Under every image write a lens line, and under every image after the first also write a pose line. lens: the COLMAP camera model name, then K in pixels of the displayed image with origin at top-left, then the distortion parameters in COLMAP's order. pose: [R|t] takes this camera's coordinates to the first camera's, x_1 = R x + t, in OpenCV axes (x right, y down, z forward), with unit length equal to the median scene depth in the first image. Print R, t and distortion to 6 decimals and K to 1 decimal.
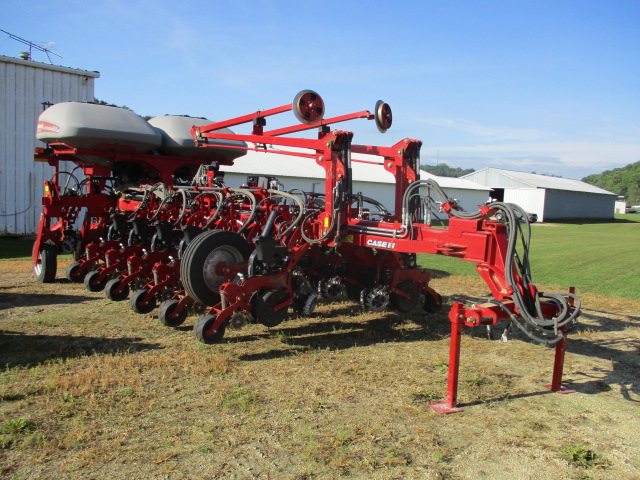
lens RADIAL K [[525.8, 0, 320.0], [0, 525.8, 240.0], [0, 0, 1]] dist [-0.036845, 0.004358]
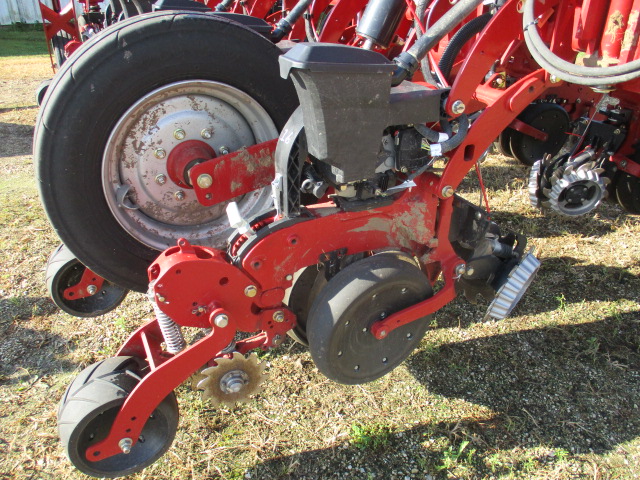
lens RADIAL K [[525.8, 0, 320.0], [0, 525.8, 240.0], [0, 0, 1]] dist [-0.036845, 0.004358]
pose [[0.952927, 0.120250, -0.278336, -0.044599], [-0.004371, 0.923344, 0.383948, -0.013558], [0.303169, -0.364658, 0.880405, 0.756535]]
